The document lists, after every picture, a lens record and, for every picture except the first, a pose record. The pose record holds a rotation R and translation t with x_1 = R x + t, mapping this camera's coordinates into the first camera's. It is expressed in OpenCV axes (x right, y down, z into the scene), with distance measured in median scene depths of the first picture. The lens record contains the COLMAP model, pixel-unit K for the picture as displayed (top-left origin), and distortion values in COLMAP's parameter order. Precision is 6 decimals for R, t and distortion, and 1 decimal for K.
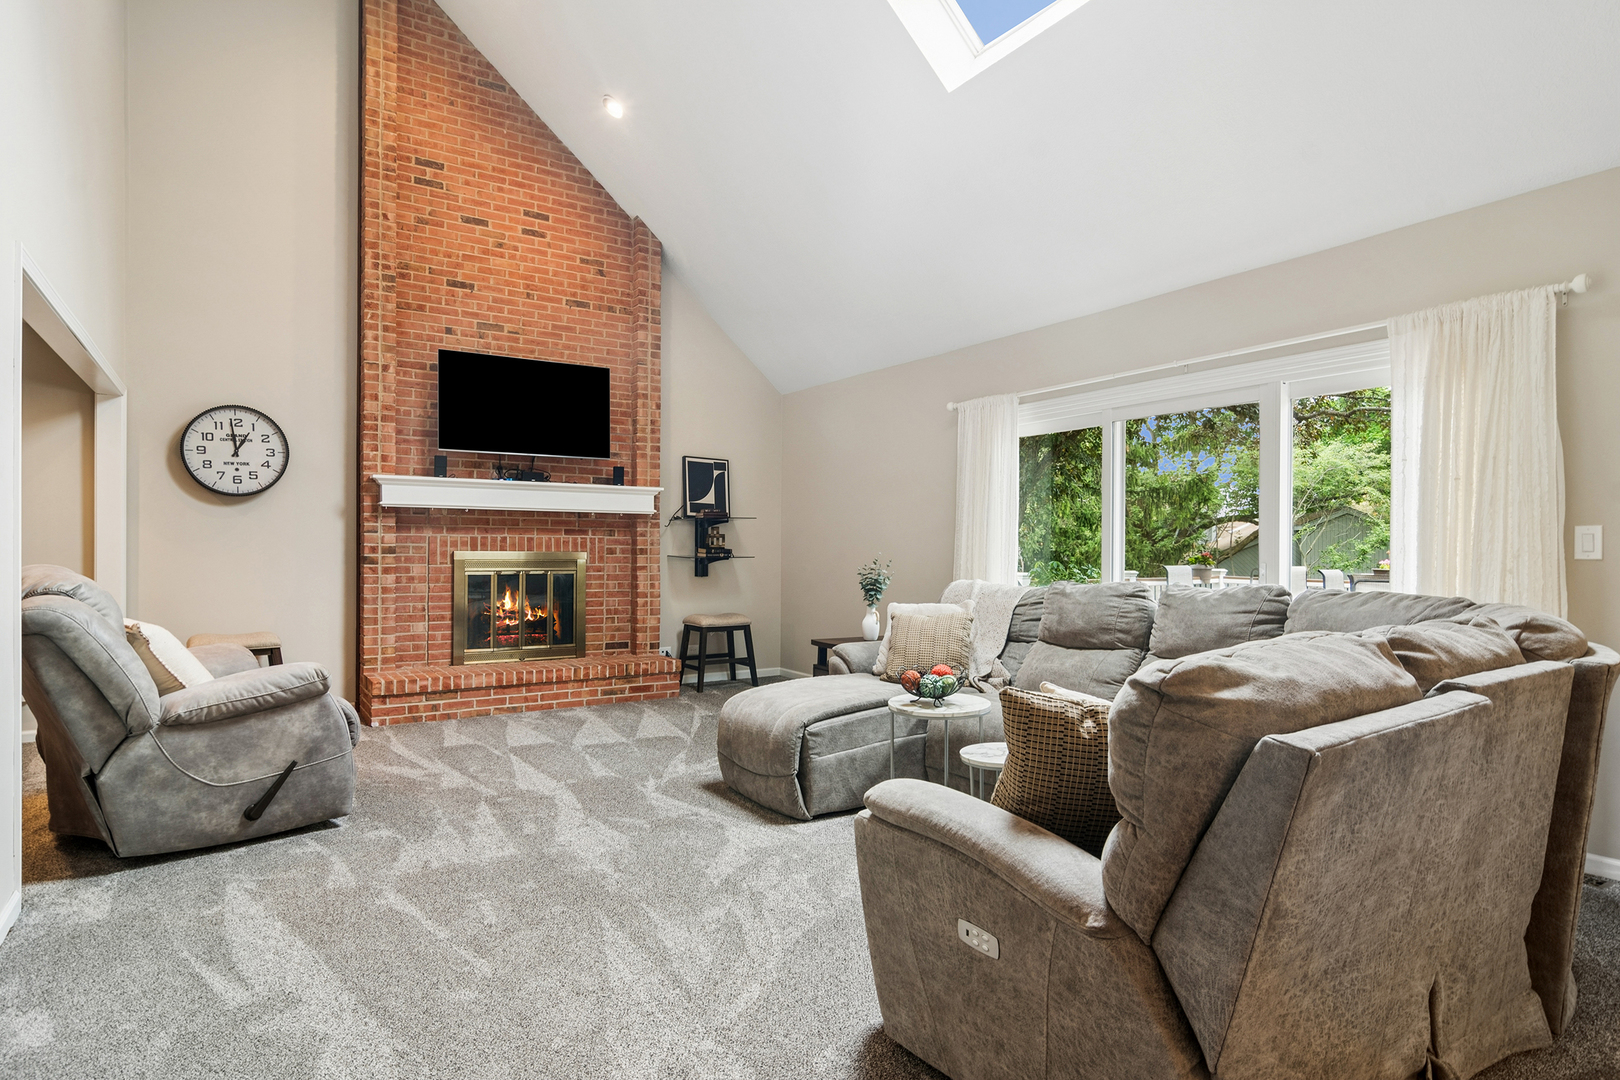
lens RADIAL K [[888.0, 0, 813.0], [0, 888.0, 546.9], [0, 0, 1]] dist [0.002796, 0.002367]
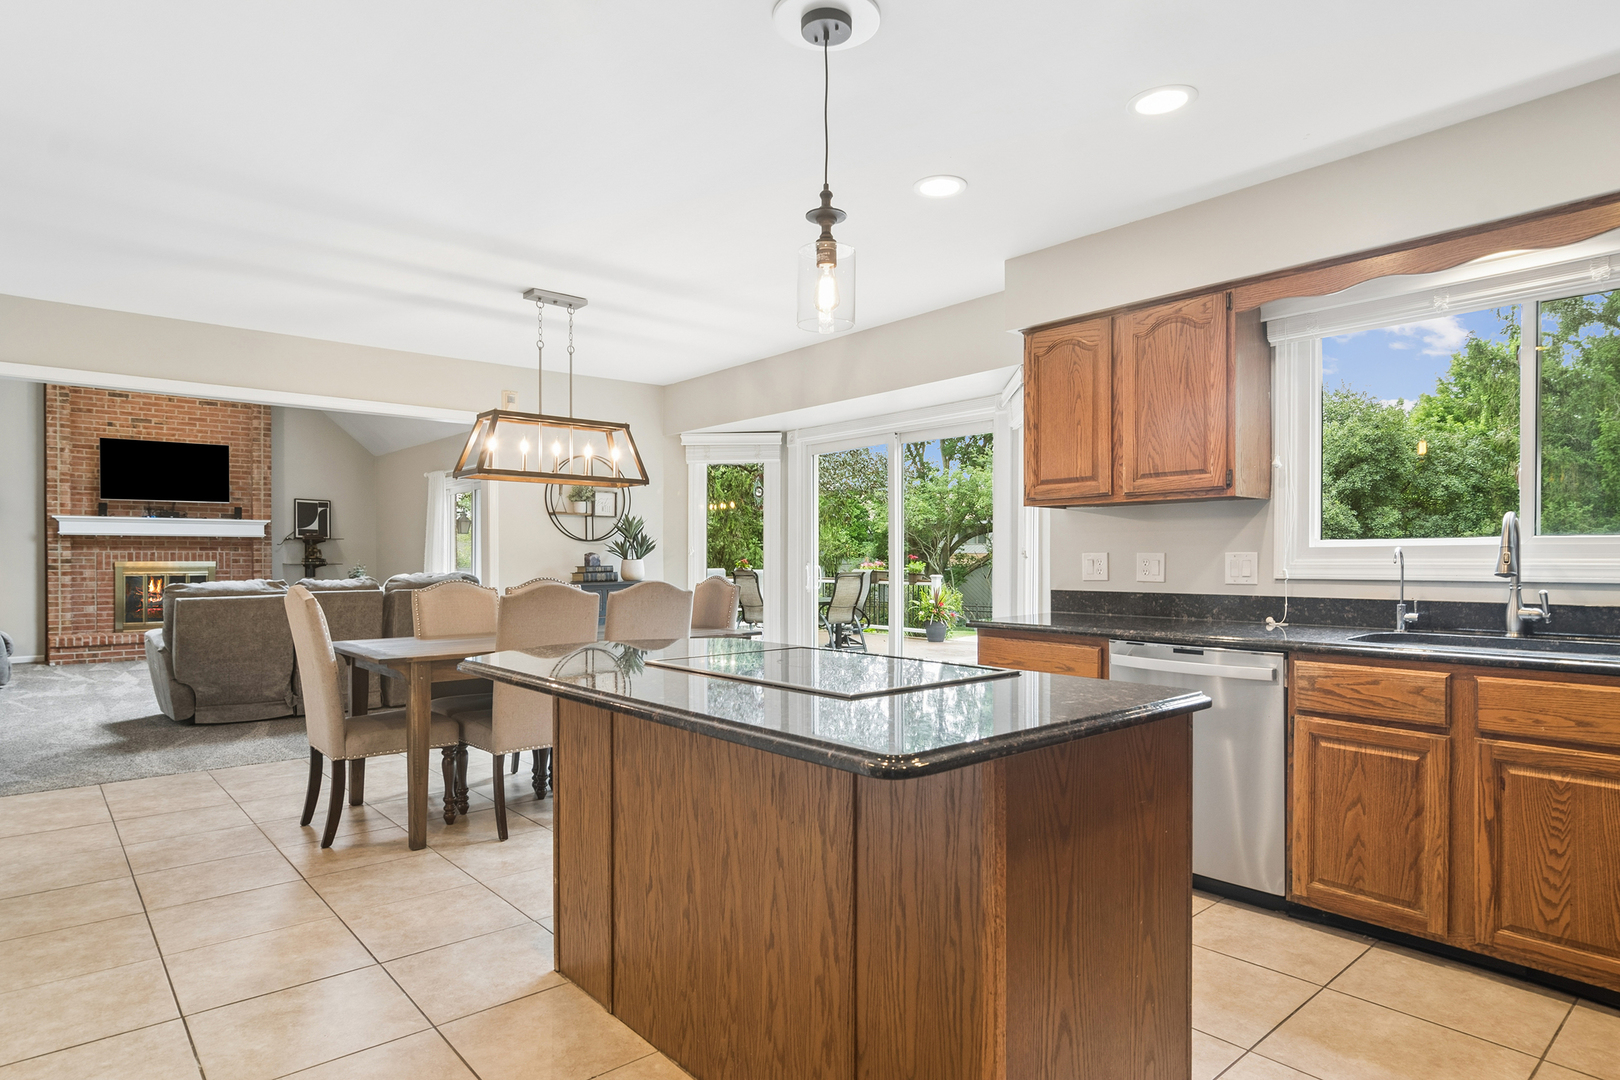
lens RADIAL K [[888.0, 0, 793.3], [0, 888.0, 562.0], [0, 0, 1]] dist [0.002796, 0.002367]
pose [[0.991766, -0.011715, 0.127525, 0.617561], [0.011465, 0.999931, 0.002694, 0.015491], [-0.127548, -0.001210, 0.991832, -0.766924]]
